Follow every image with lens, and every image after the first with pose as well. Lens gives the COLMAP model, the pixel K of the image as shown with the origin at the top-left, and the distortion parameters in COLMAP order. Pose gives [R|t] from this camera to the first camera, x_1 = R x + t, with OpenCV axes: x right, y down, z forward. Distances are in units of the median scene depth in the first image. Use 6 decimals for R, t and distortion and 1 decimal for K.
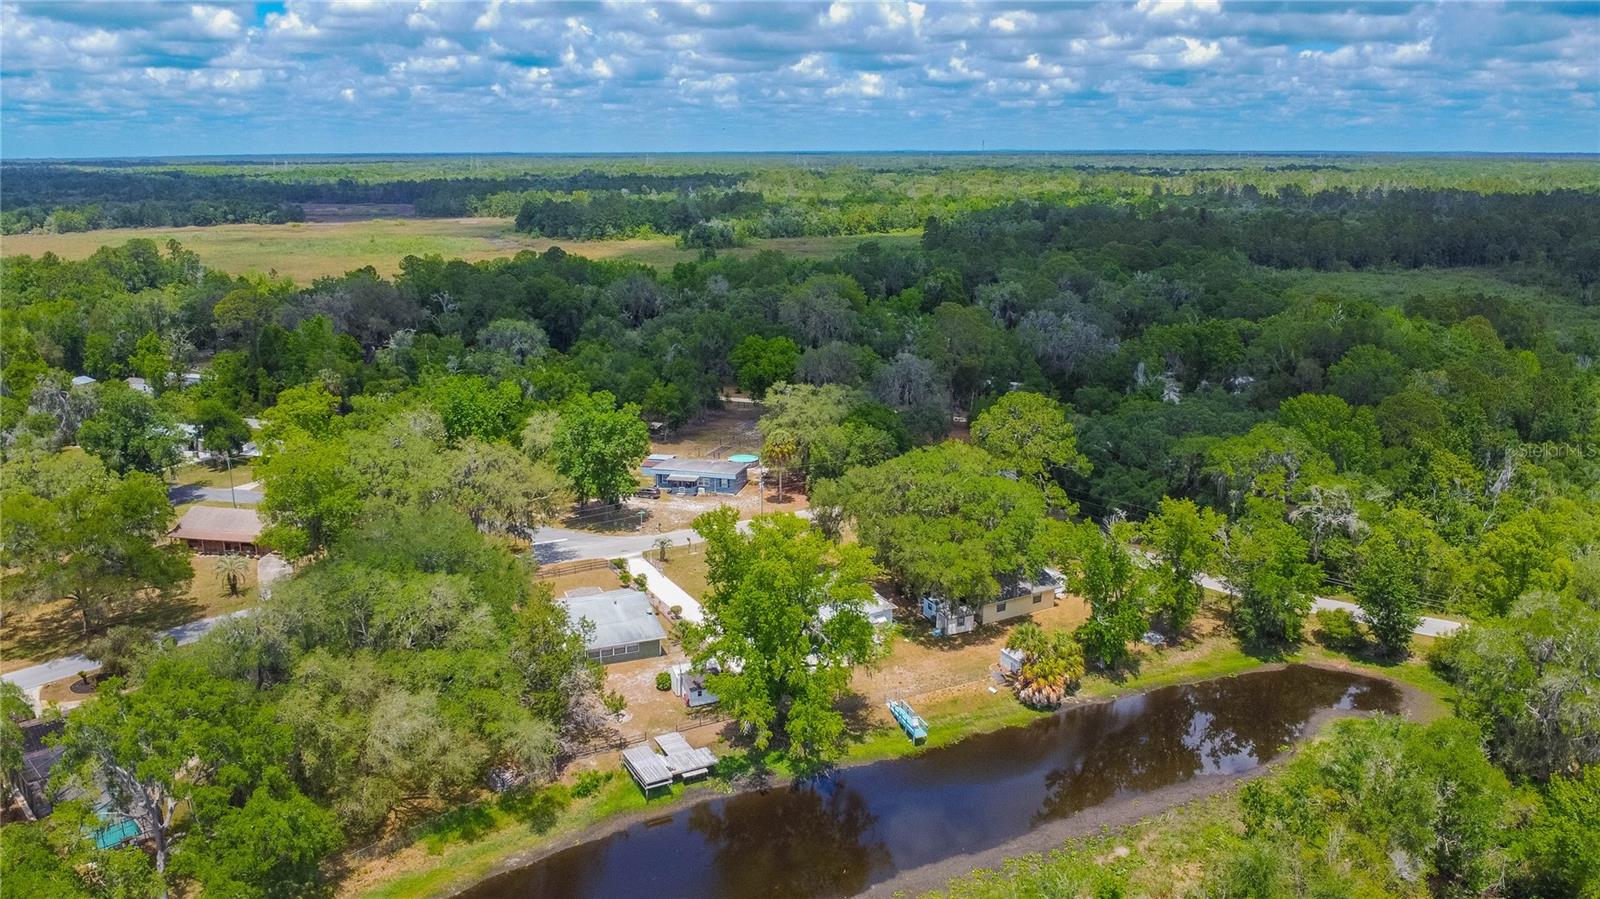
lens RADIAL K [[1218.2, 0, 768.9], [0, 1218.2, 451.6], [0, 0, 1]] dist [-0.022631, -0.011103]
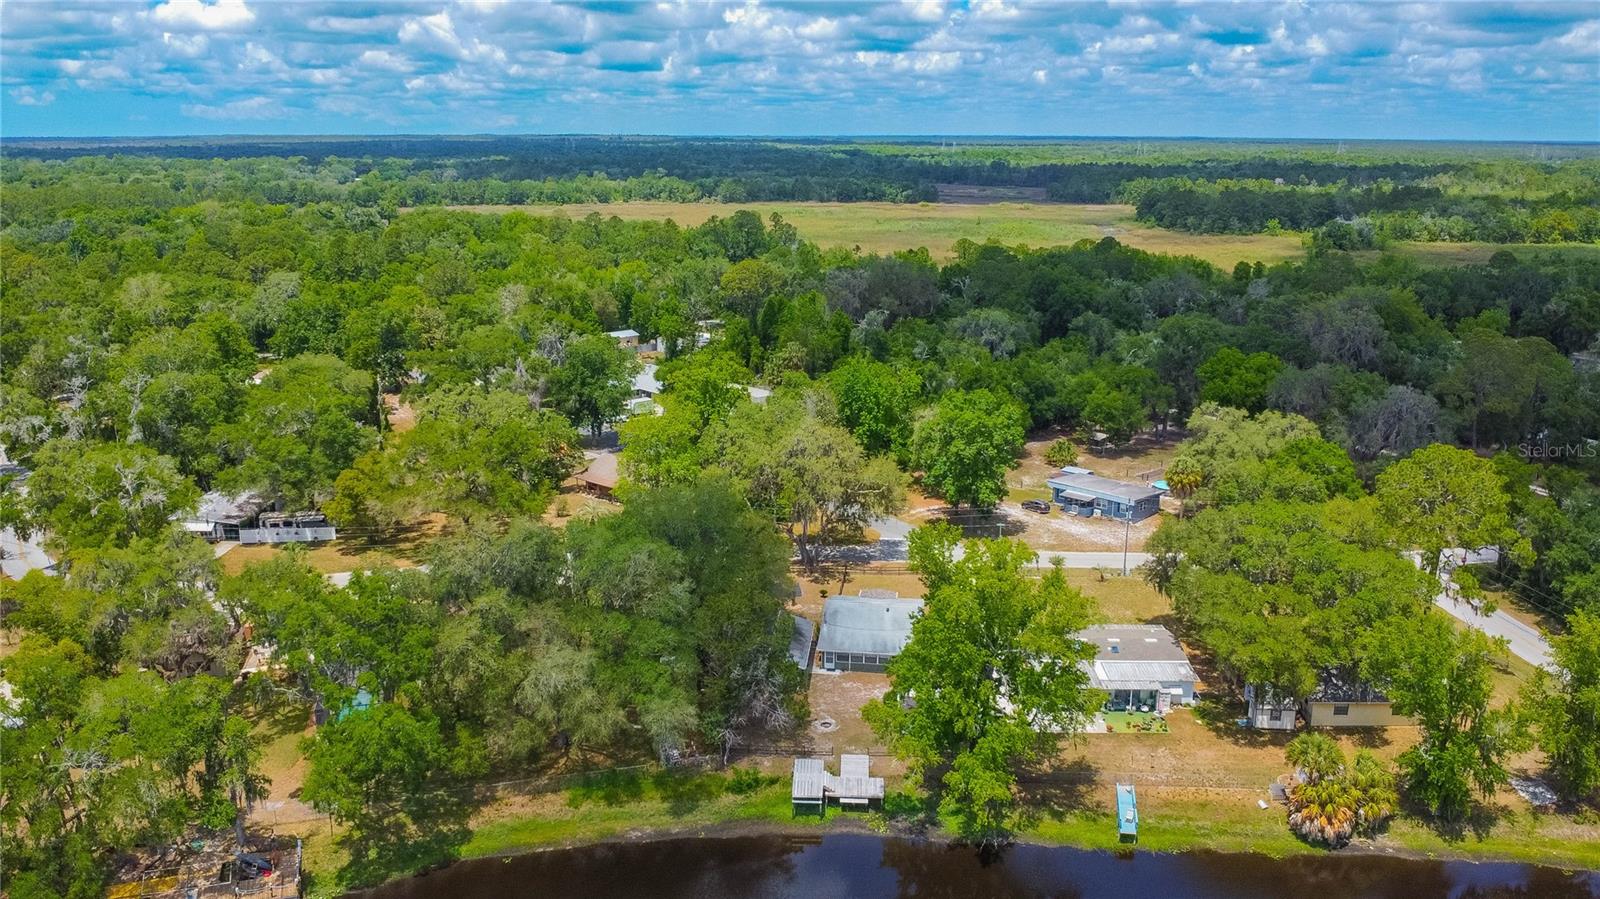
lens RADIAL K [[1275.4, 0, 773.4], [0, 1275.4, 444.0], [0, 0, 1]] dist [-0.017834, -0.019969]
pose [[0.860320, 0.127289, -0.493605, 0.212407], [-0.129391, 0.991138, 0.030071, -0.016754], [0.493059, 0.037997, 0.869166, 0.076490]]
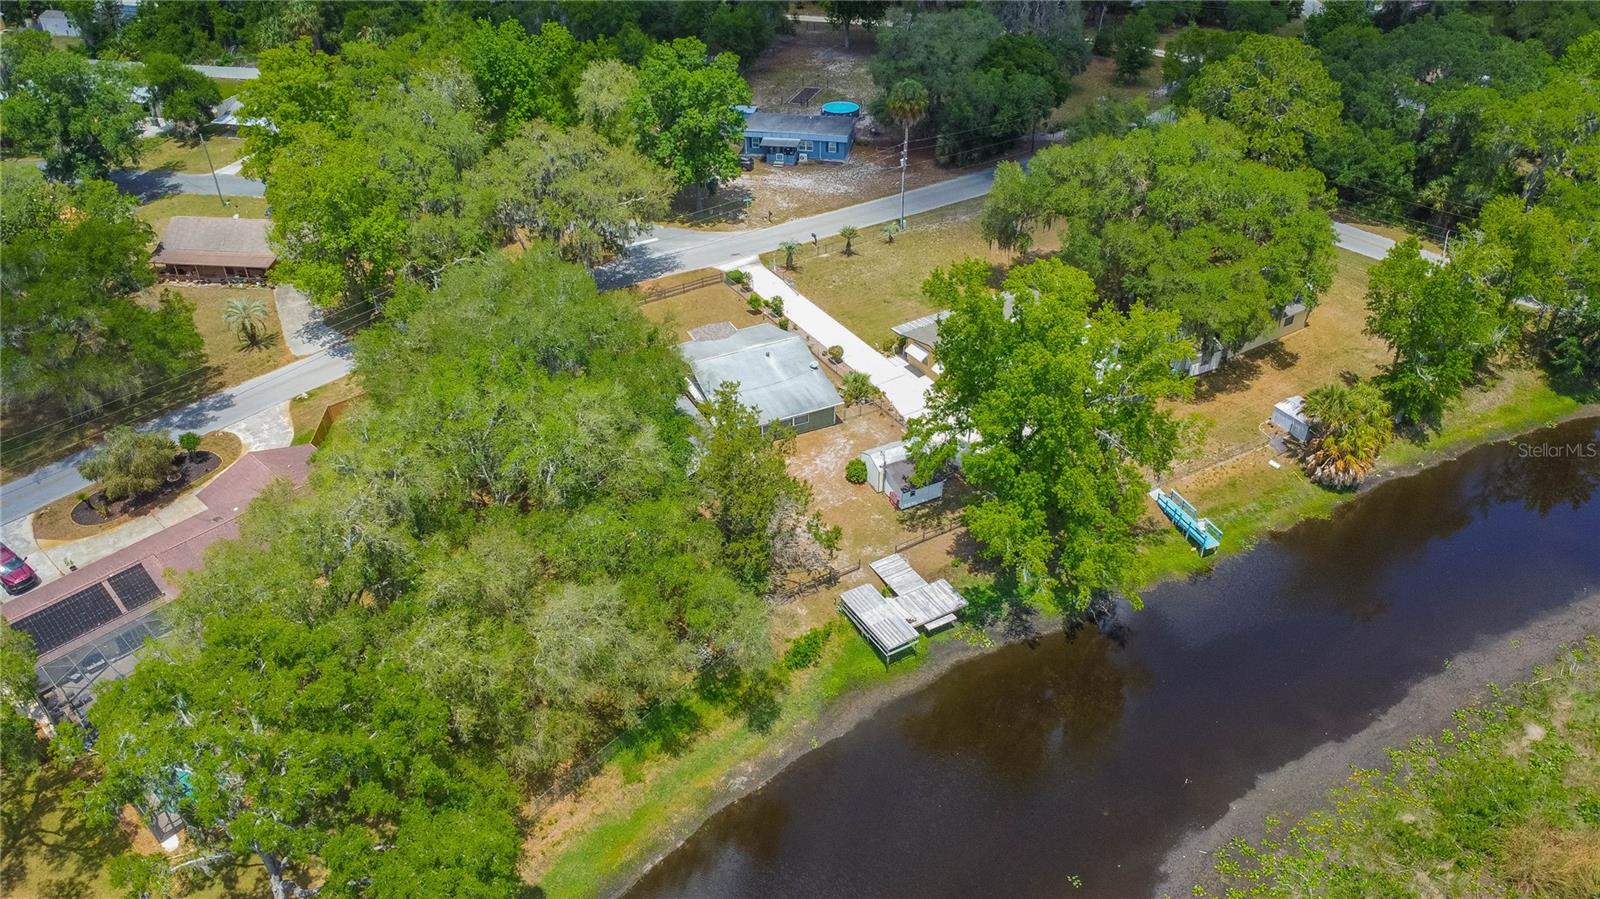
lens RADIAL K [[1159.6, 0, 768.6], [0, 1159.6, 452.7], [0, 0, 1]] dist [-0.028895, -0.003705]
pose [[0.998685, -0.040955, 0.030841, -0.120013], [0.027587, 0.936323, 0.350054, -0.058486], [-0.043213, -0.348742, 0.936222, 0.235257]]
